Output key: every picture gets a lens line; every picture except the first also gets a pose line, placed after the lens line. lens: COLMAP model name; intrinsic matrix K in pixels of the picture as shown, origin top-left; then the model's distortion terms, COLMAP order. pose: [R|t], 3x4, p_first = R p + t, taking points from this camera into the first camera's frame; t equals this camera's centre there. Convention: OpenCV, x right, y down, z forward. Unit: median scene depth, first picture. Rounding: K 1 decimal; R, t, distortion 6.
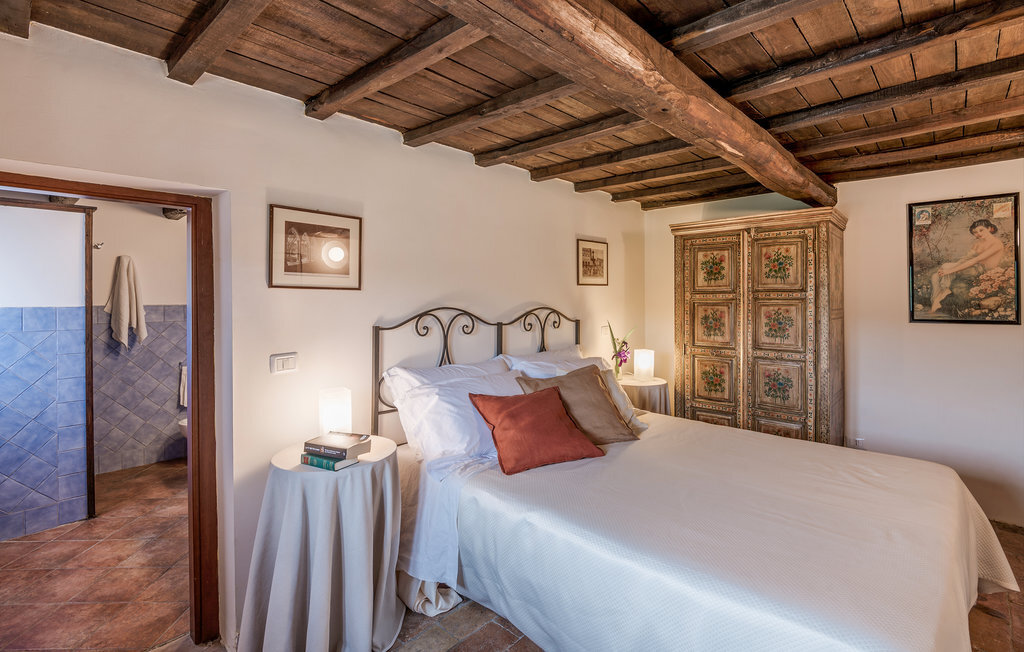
lens RADIAL K [[477.0, 0, 505.7], [0, 477.0, 312.1], [0, 0, 1]] dist [-0.000156, -0.006540]
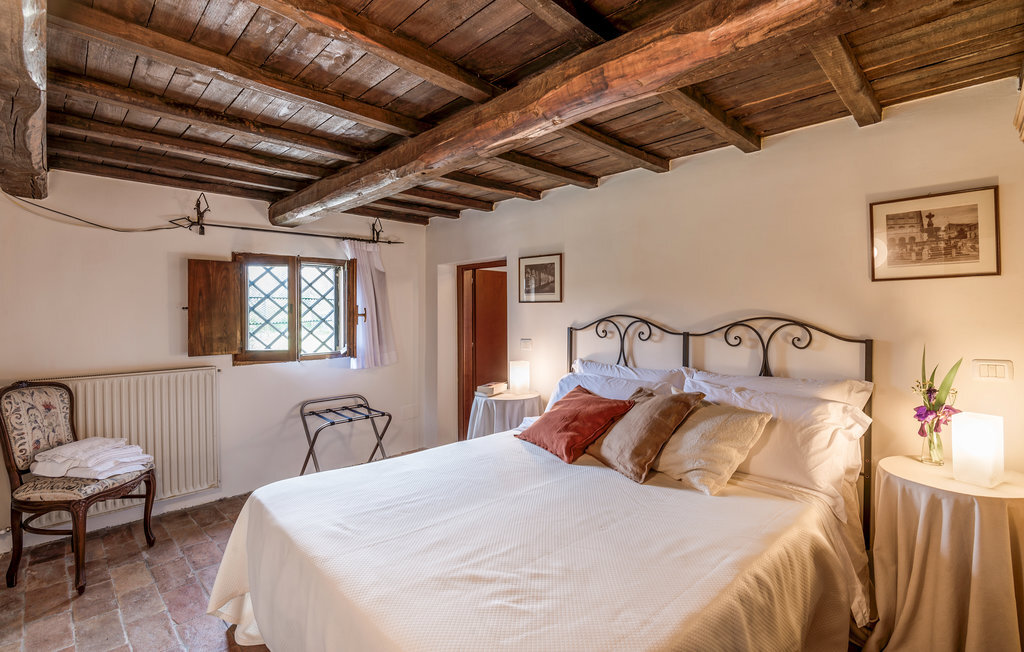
lens RADIAL K [[477.0, 0, 505.7], [0, 477.0, 312.1], [0, 0, 1]] dist [-0.000156, -0.006540]
pose [[-0.038465, 0.004904, -0.999248, 1.498763], [-0.017000, 0.999840, 0.005561, -0.026673], [0.999115, 0.017201, -0.038375, 1.118107]]
